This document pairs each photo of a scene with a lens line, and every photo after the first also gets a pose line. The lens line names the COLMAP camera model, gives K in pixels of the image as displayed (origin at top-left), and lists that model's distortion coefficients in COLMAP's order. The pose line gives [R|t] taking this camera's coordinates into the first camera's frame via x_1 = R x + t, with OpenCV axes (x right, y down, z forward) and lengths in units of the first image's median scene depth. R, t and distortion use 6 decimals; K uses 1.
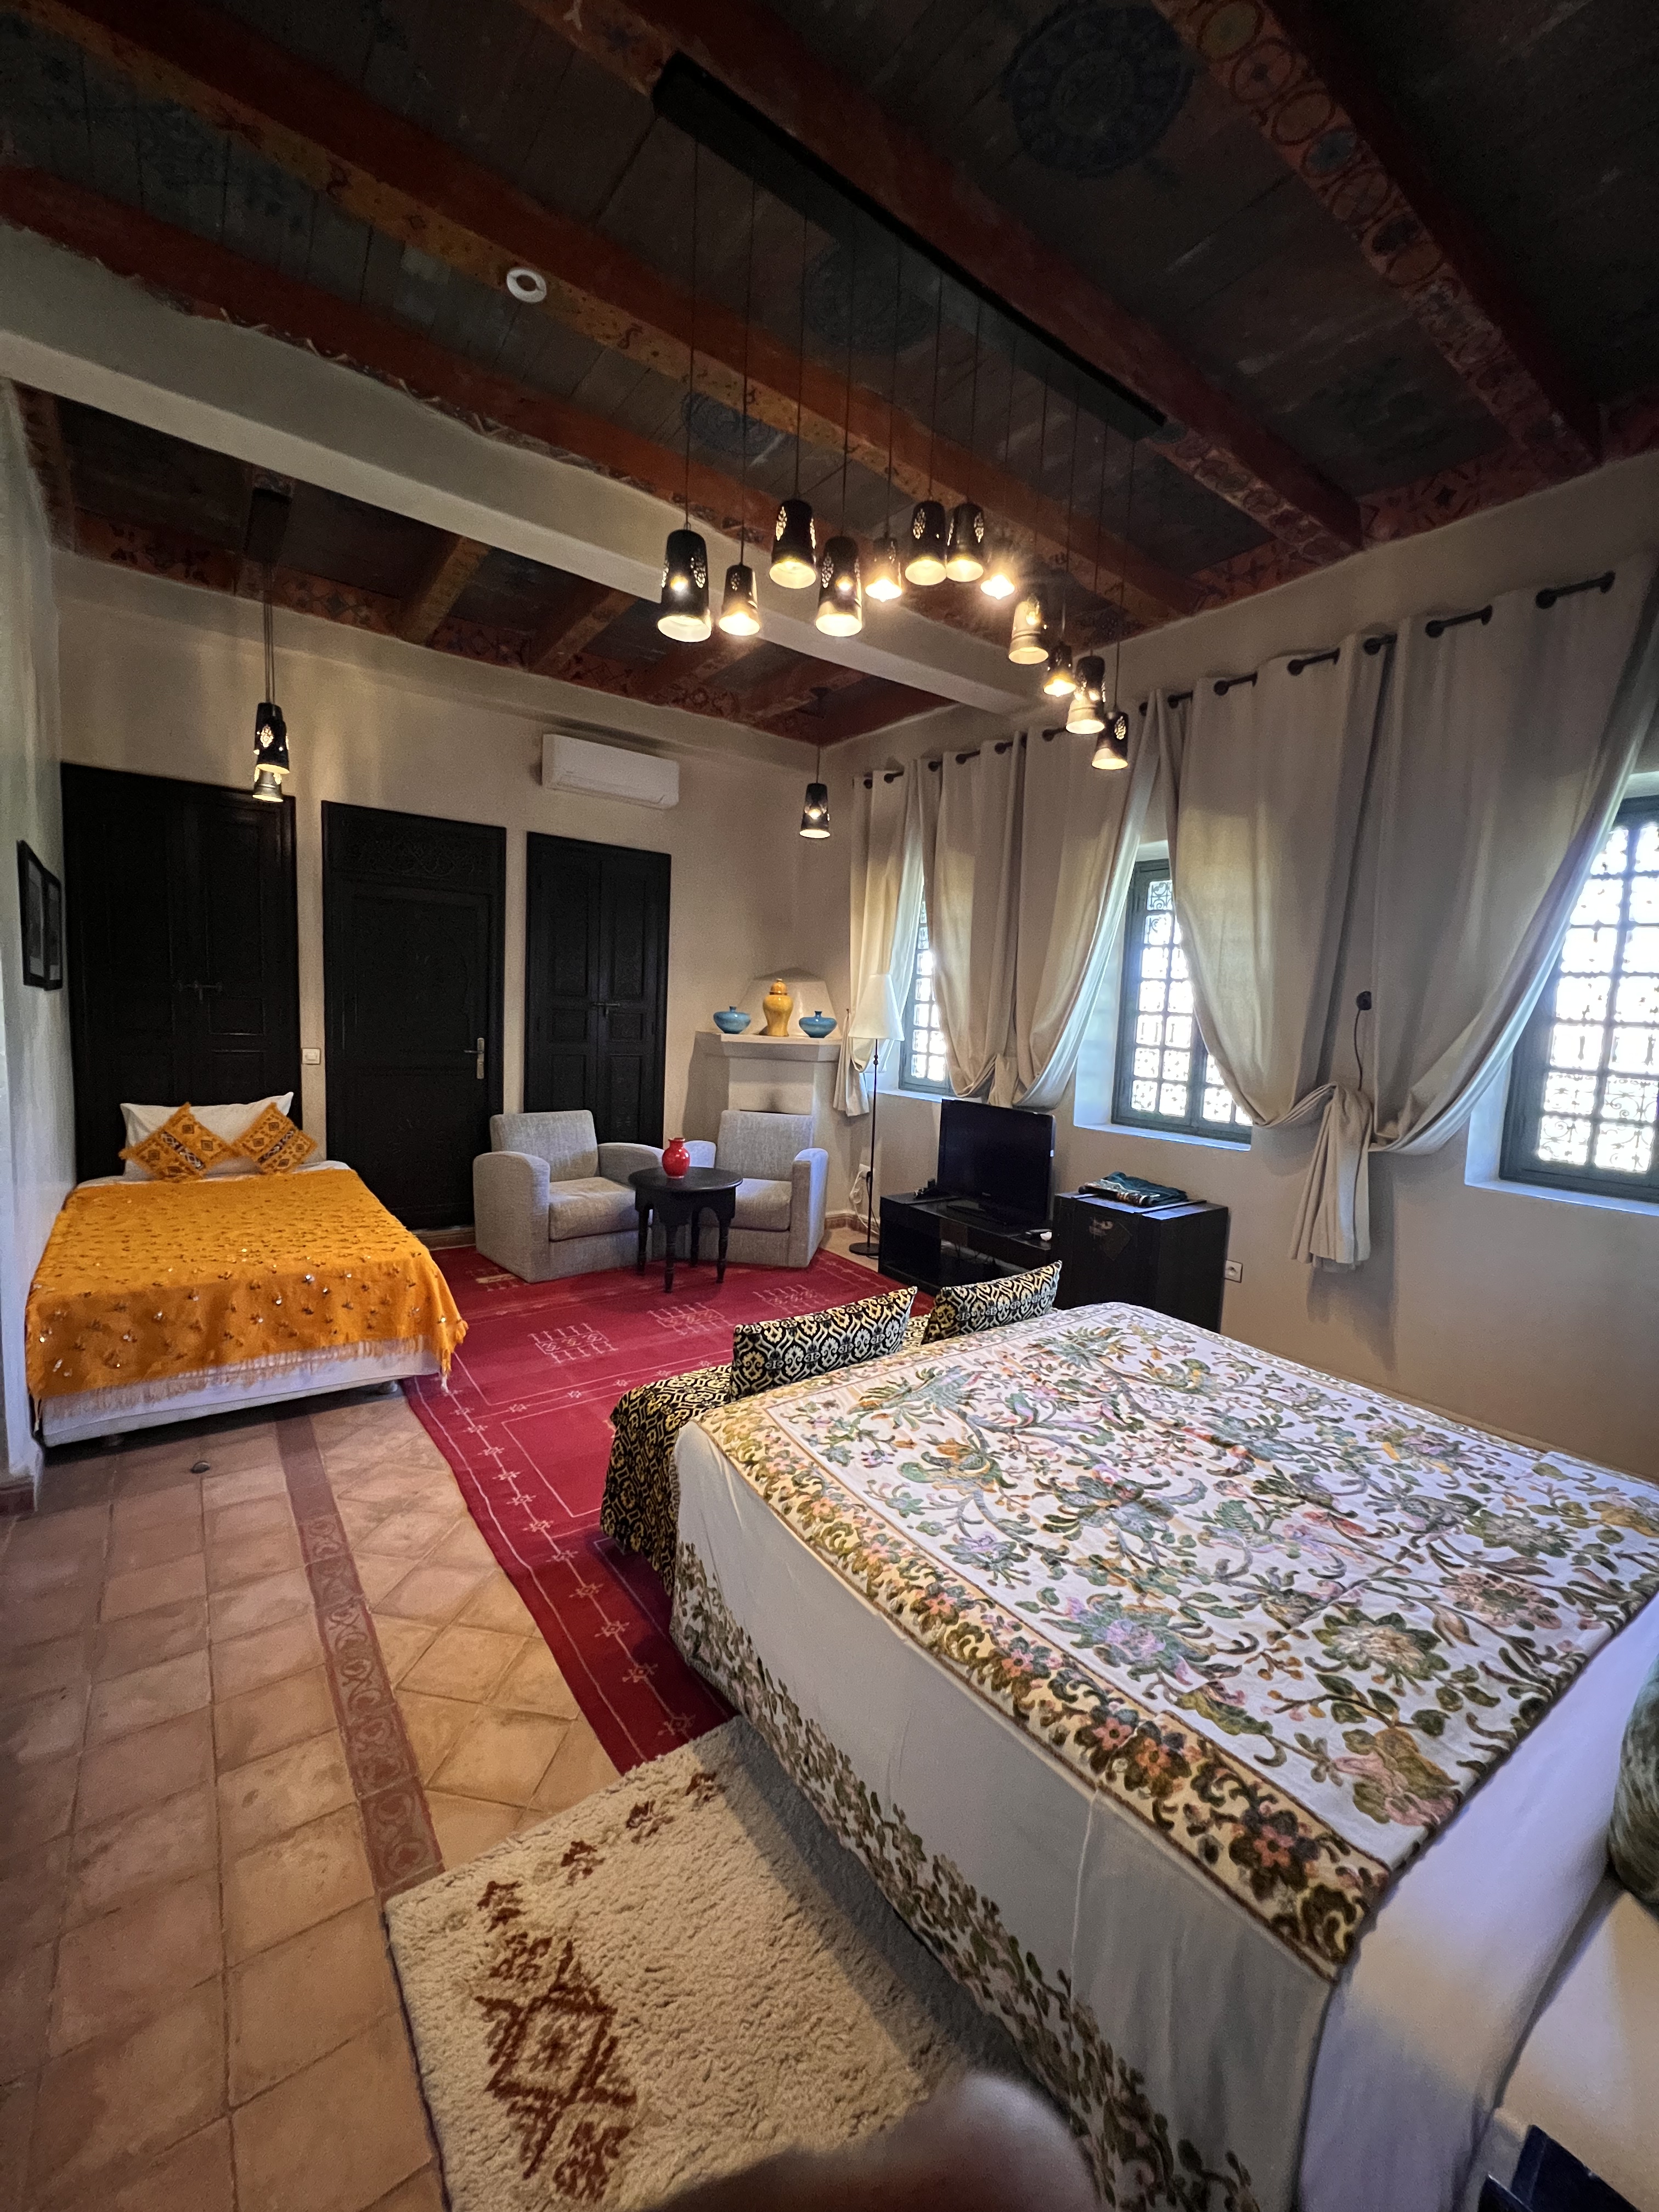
lens RADIAL K [[883.8, 0, 836.6], [0, 883.8, 1100.3], [0, 0, 1]] dist [-0.005212, 0.001654]
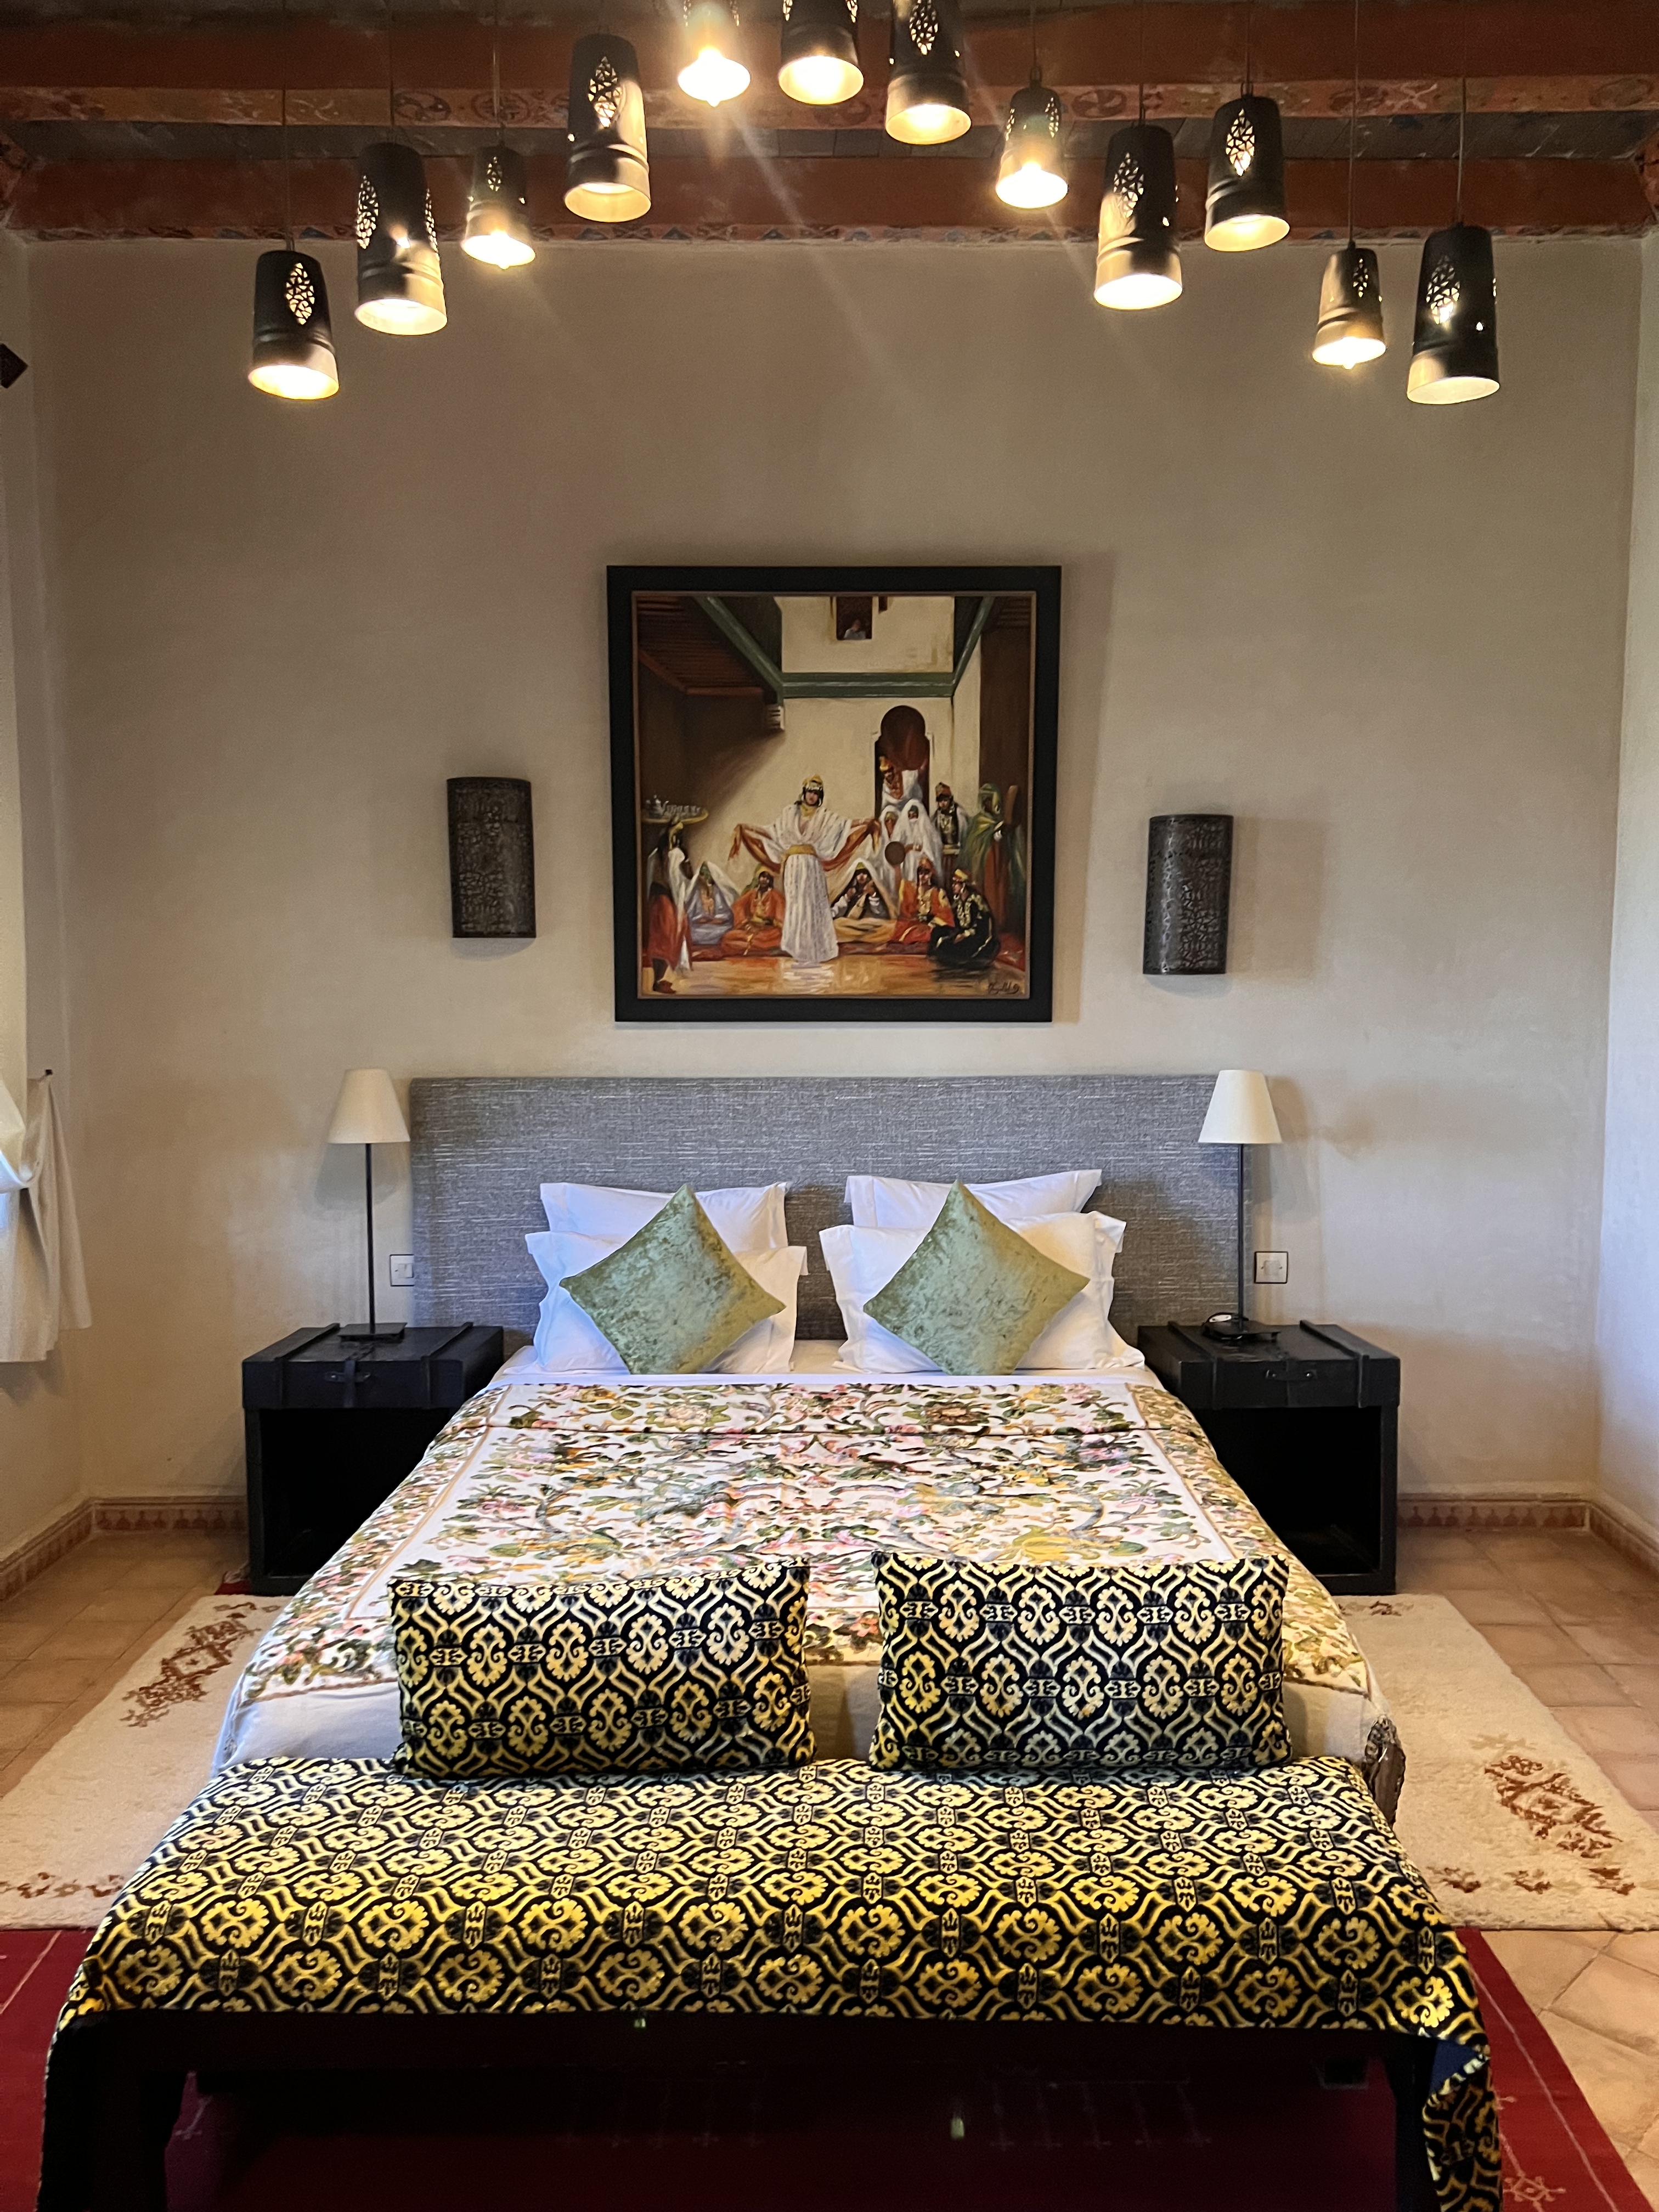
lens RADIAL K [[1661.4, 0, 839.4], [0, 1661.4, 1114.9], [0, 0, 1]] dist [0.058254, -0.072191]
pose [[-0.794406, -0.105614, 0.598134, -0.172720], [0.028451, 0.977215, 0.210337, -0.091736], [-0.606720, 0.184110, -0.773301, 0.671472]]
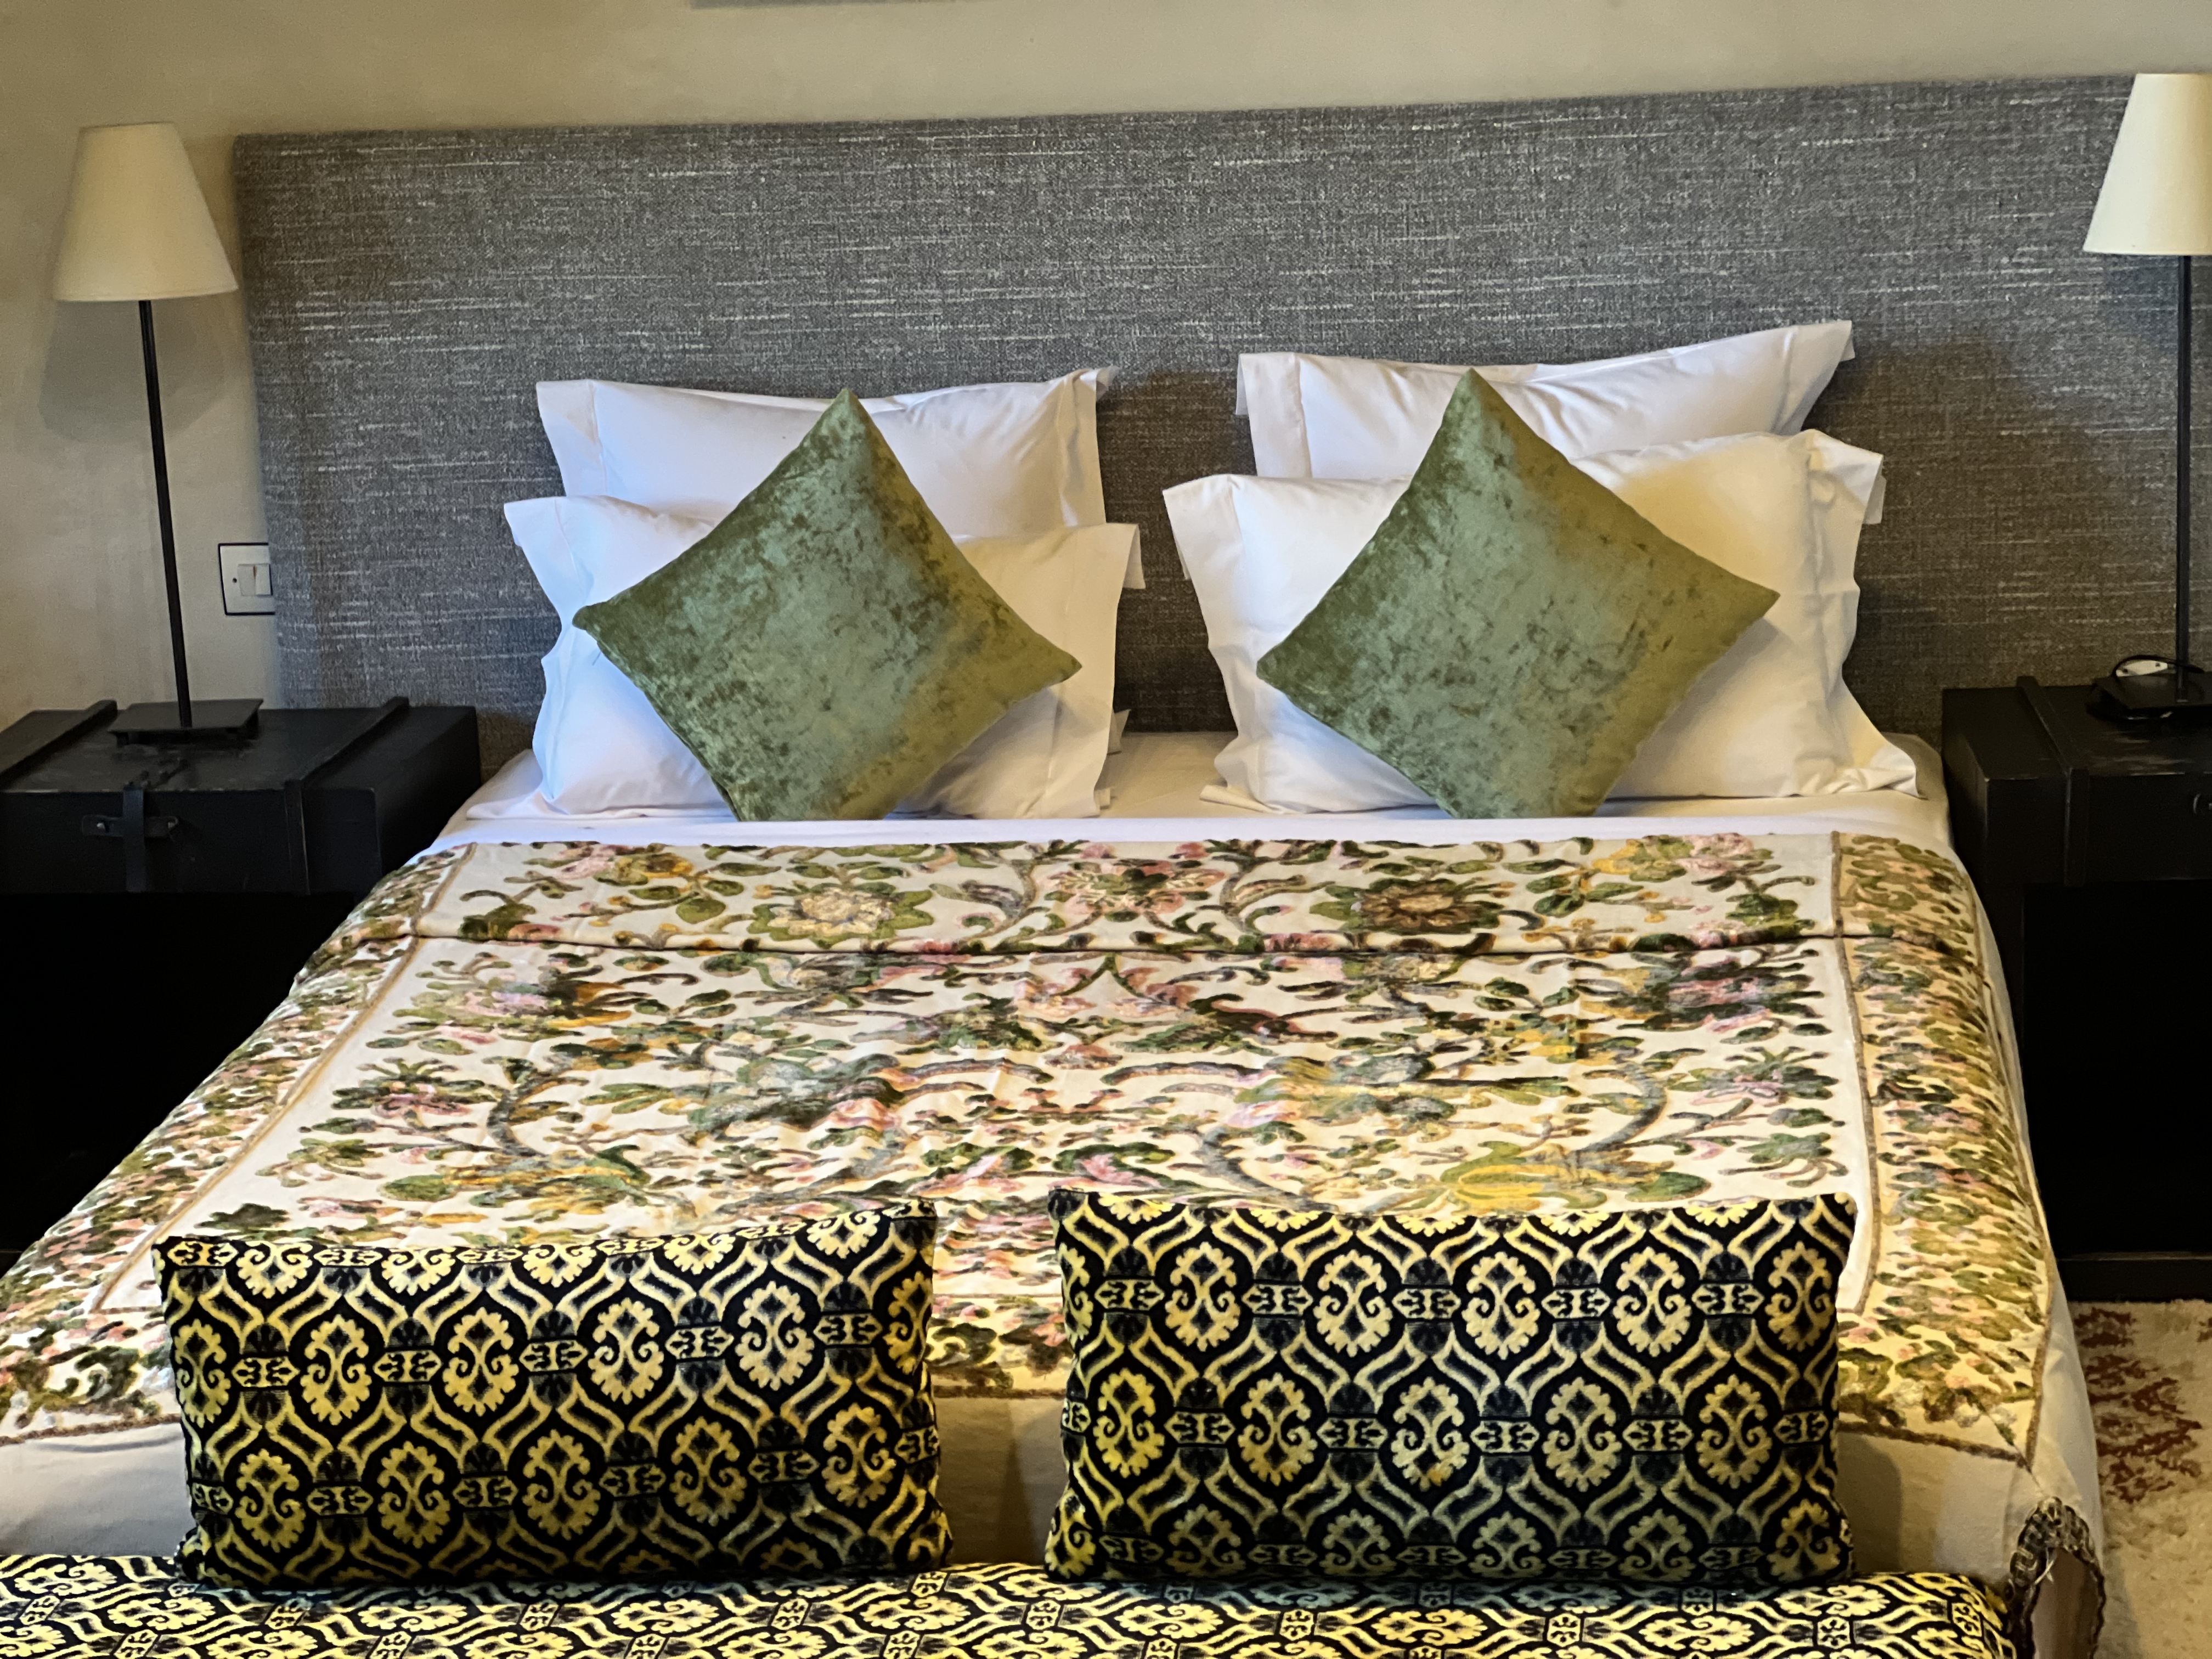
lens RADIAL K [[4964.7, 0, 1059.0], [0, 4964.7, 866.3], [0, 0, 1]] dist [0.235827, 0.000000]
pose [[-0.715713, -0.206979, 0.667019, -0.348708], [0.084564, 0.922365, 0.376951, -0.172527], [-0.693256, 0.326195, -0.642645, 0.758769]]
